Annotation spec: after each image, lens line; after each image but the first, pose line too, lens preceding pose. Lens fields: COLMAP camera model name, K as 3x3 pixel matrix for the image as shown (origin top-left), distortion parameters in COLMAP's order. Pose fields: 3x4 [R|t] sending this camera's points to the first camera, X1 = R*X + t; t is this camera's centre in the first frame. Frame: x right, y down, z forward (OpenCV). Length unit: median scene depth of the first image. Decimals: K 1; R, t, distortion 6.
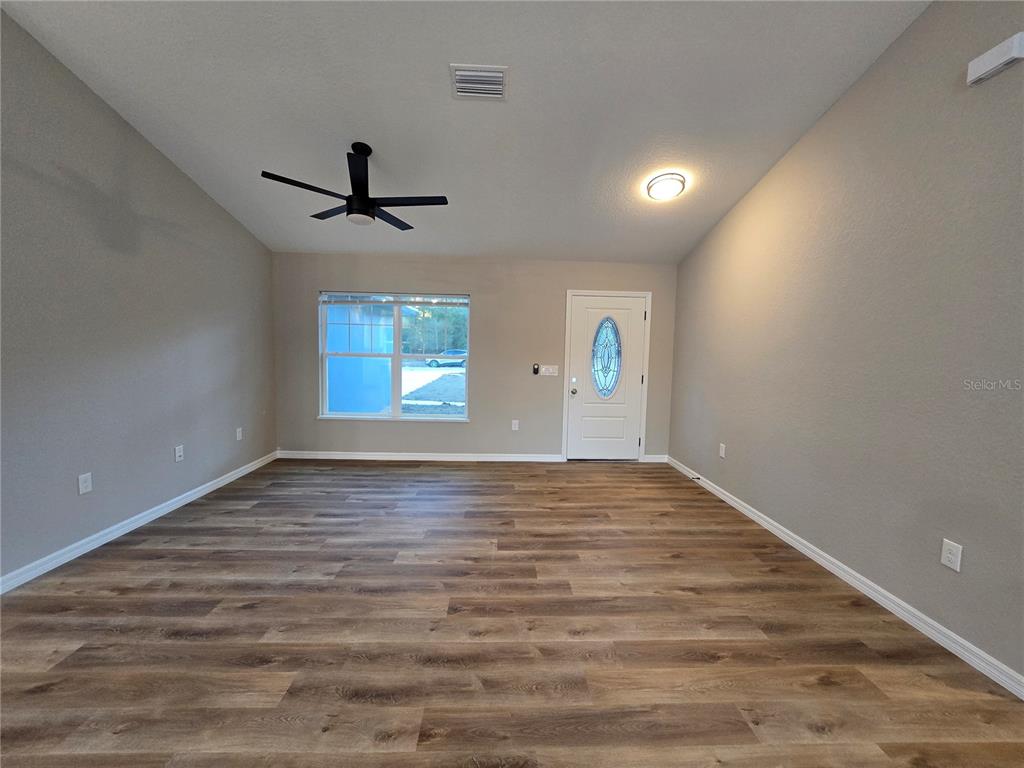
lens RADIAL K [[420.6, 0, 508.0], [0, 420.6, 382.5], [0, 0, 1]] dist [-0.008092, 0.001529]
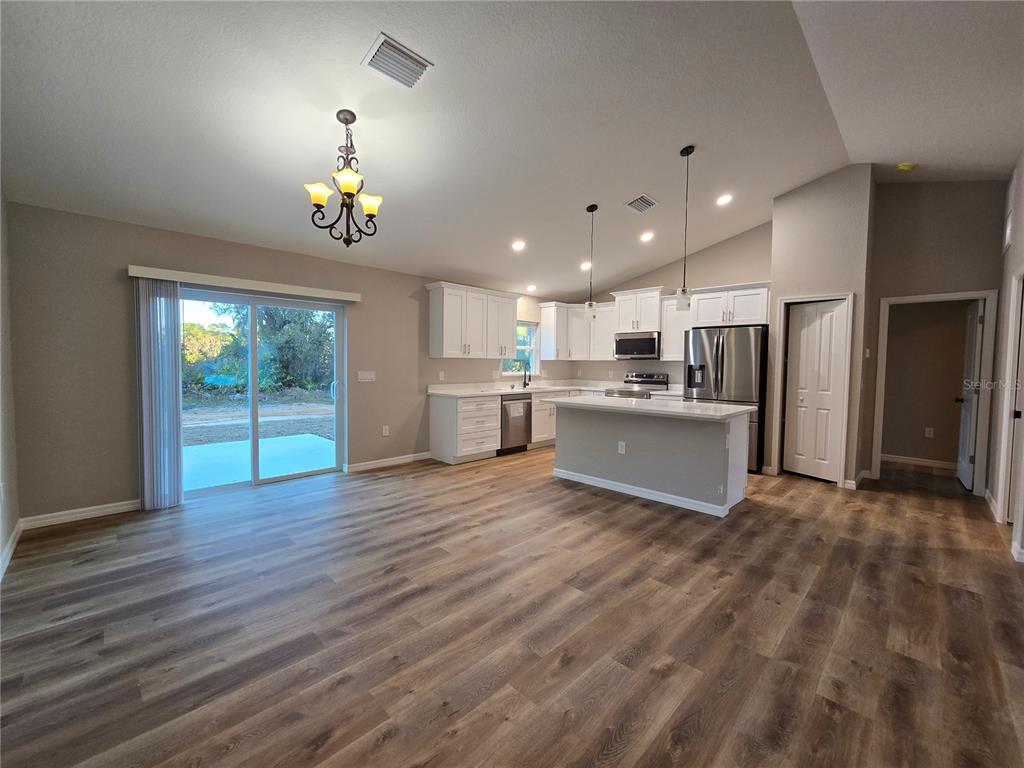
lens RADIAL K [[420.6, 0, 512.1], [0, 420.6, 382.5], [0, 0, 1]] dist [-0.008092, 0.001529]
pose [[-0.728208, 0.002127, -0.685353, 0.560638], [-0.082607, 0.992432, 0.090852, -0.006620], [0.680359, 0.122775, -0.722522, 0.545237]]
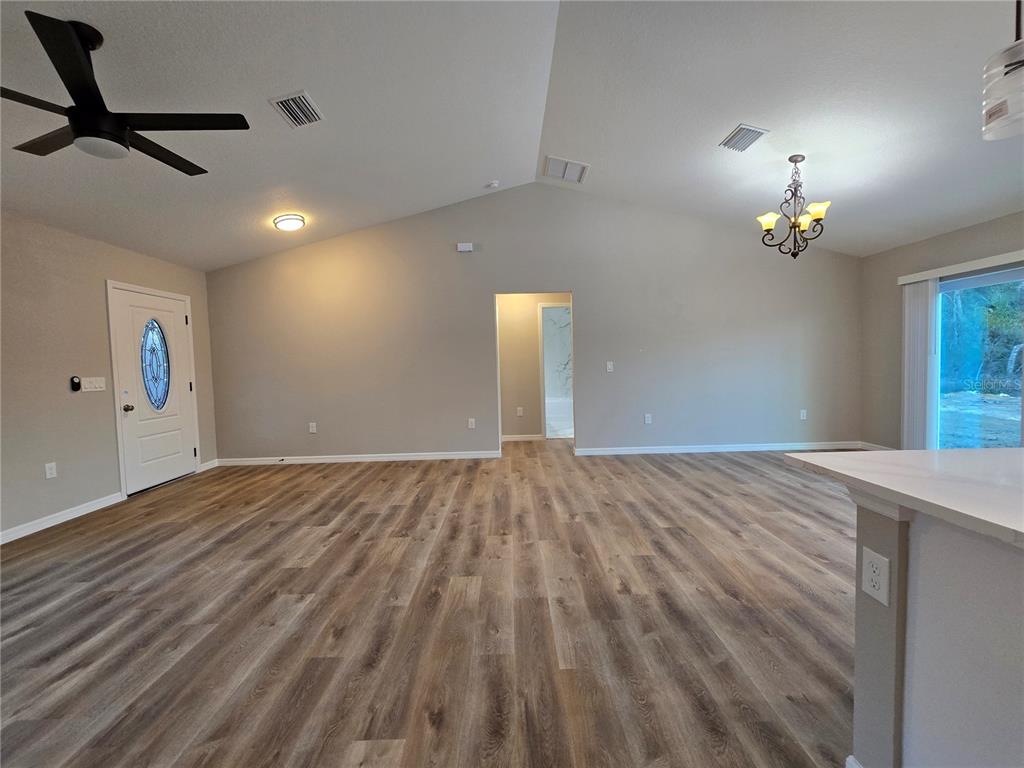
lens RADIAL K [[420.6, 0, 521.6], [0, 420.6, 389.9], [0, 0, 1]] dist [-0.008092, 0.001529]
pose [[0.002852, -0.089142, 0.996015, -1.053044], [0.106729, 0.990357, 0.088330, -0.005680], [-0.994284, 0.106052, 0.012339, 0.401008]]
